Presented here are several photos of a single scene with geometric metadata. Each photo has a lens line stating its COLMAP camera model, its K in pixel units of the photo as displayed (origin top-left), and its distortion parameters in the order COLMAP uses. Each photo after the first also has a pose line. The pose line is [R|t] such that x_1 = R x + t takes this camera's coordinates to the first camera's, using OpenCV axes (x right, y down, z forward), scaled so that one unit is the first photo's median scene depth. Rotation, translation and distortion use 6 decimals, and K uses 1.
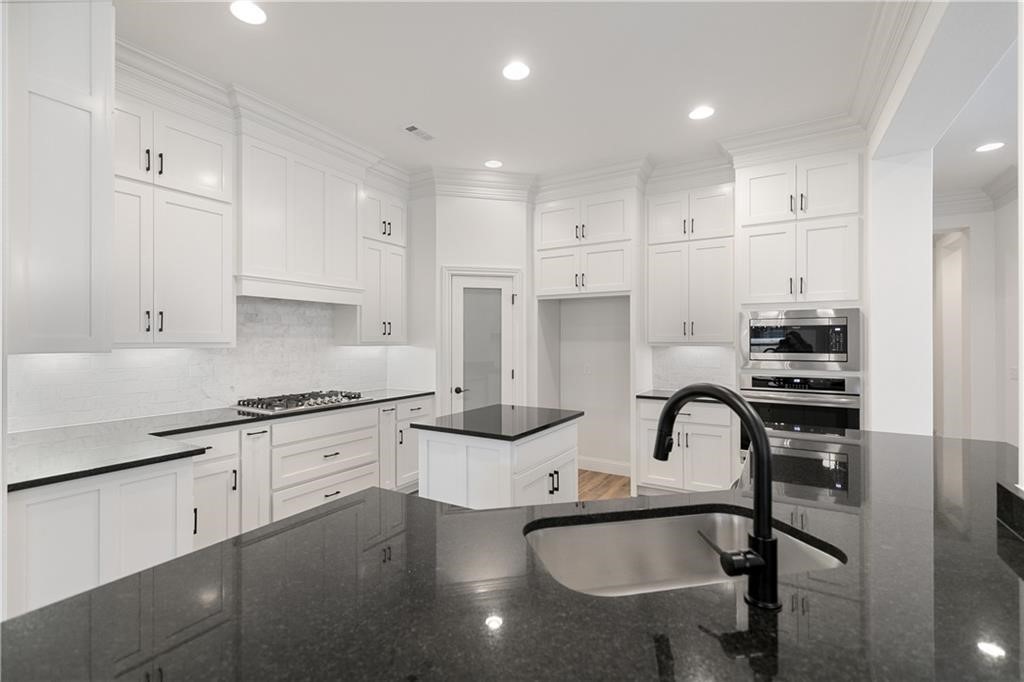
lens RADIAL K [[467.0, 0, 493.4], [0, 467.0, 342.9], [0, 0, 1]] dist [0.004388, -0.000102]
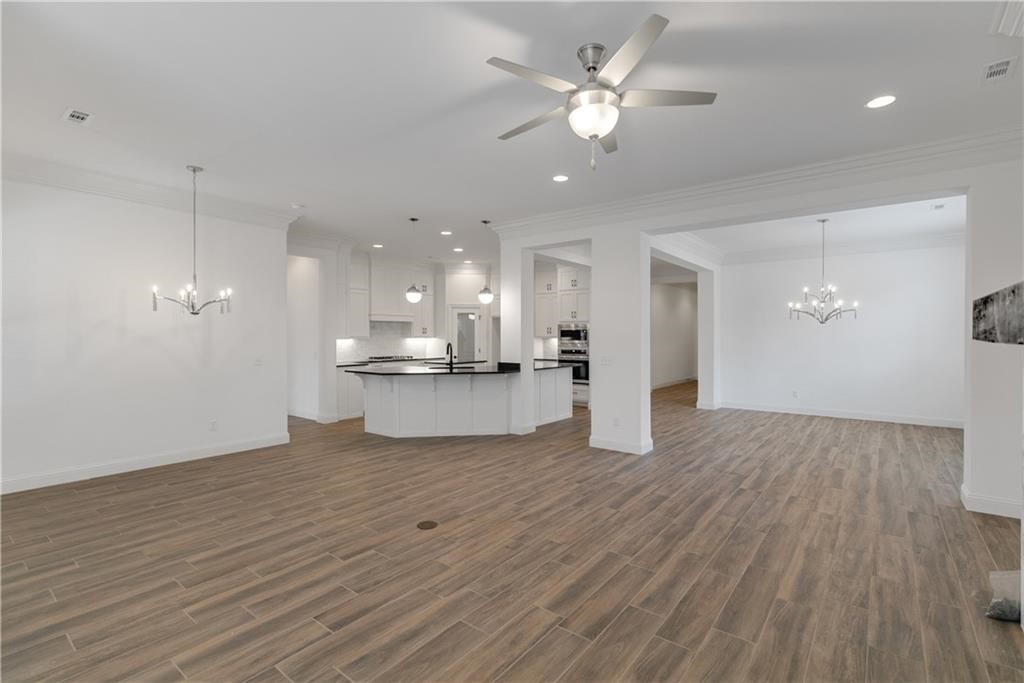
lens RADIAL K [[467.0, 0, 526.1], [0, 467.0, 335.7], [0, 0, 1]] dist [0.004388, -0.000102]
pose [[0.995930, -0.000323, -0.090131, 0.529339], [-0.000057, 0.999991, -0.004218, 0.005164], [0.090132, 0.004206, 0.995921, -1.399670]]
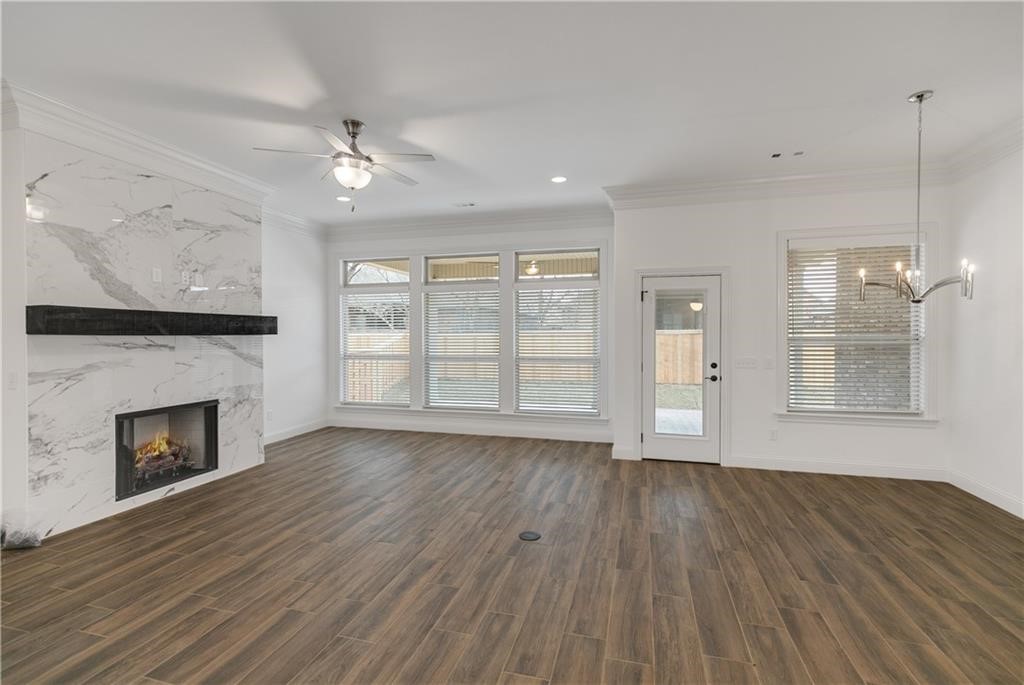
lens RADIAL K [[467.0, 0, 518.1], [0, 467.0, 342.7], [0, 0, 1]] dist [0.004388, -0.000102]
pose [[-0.956185, 0.005027, -0.292720, 0.523111], [-0.002207, 0.999700, 0.024377, -0.000434], [0.292755, 0.023955, -0.955887, 0.148501]]
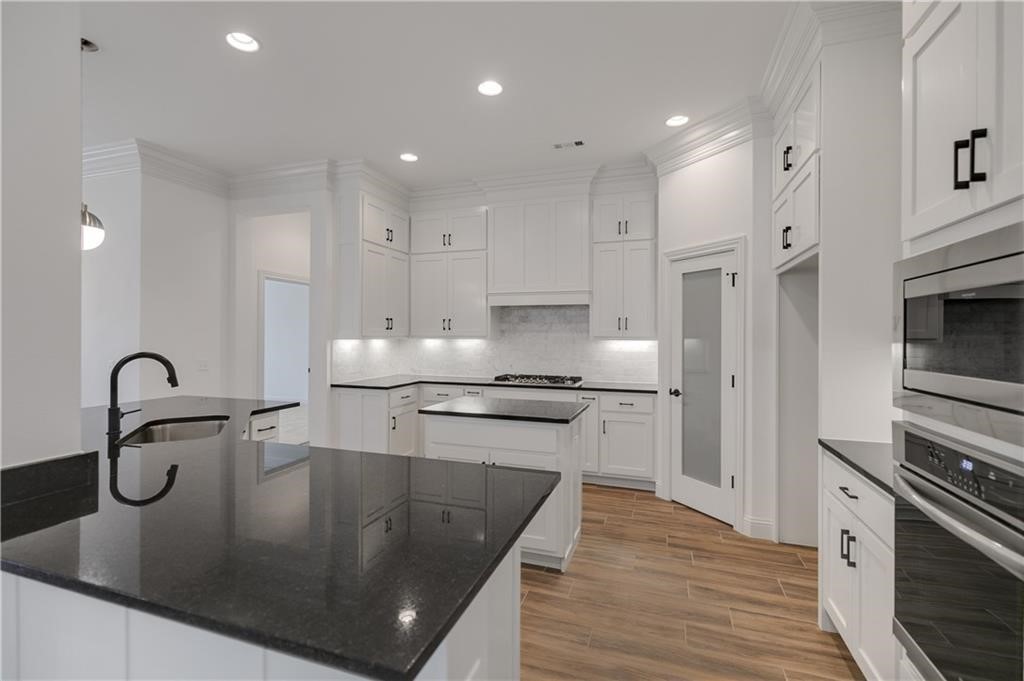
lens RADIAL K [[467.0, 0, 504.7], [0, 467.0, 337.4], [0, 0, 1]] dist [0.004388, -0.000102]
pose [[0.217390, 0.006600, -0.976063, 0.765213], [-0.009375, 0.999945, 0.004673, -0.002794], [0.976040, 0.008135, 0.217440, 0.543259]]
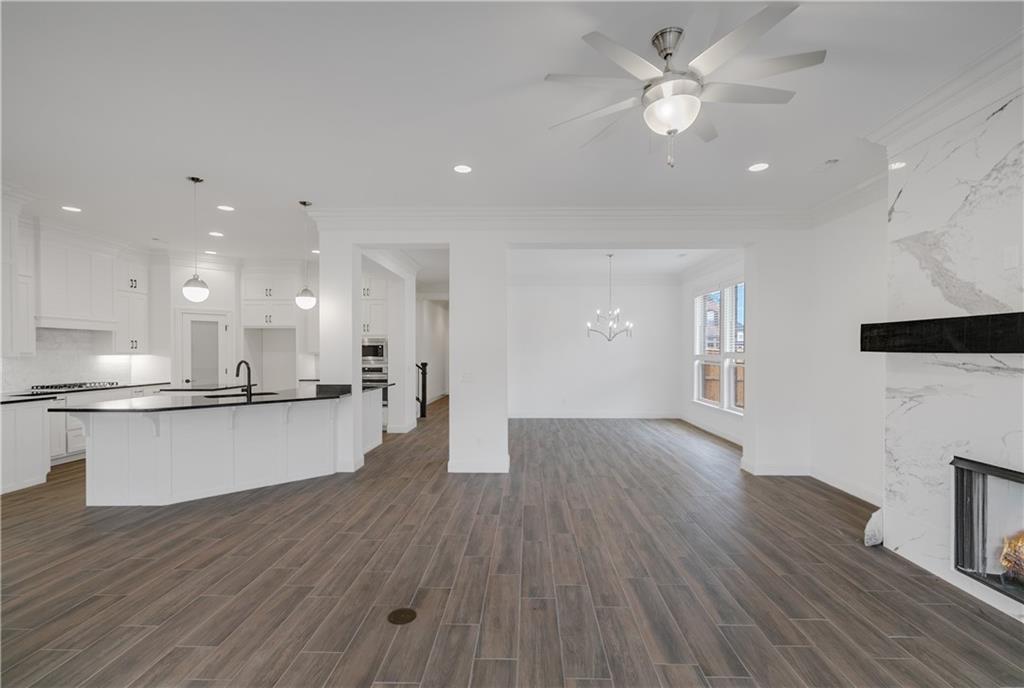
lens RADIAL K [[462.1, 0, 518.7], [0, 462.1, 355.7], [0, 0, 1]] dist [0.004170, 0.000268]
pose [[0.859126, -0.005121, 0.511738, 0.106865], [0.003712, 0.999986, 0.003775, 0.008405], [-0.511751, -0.001344, 0.859133, -1.161183]]
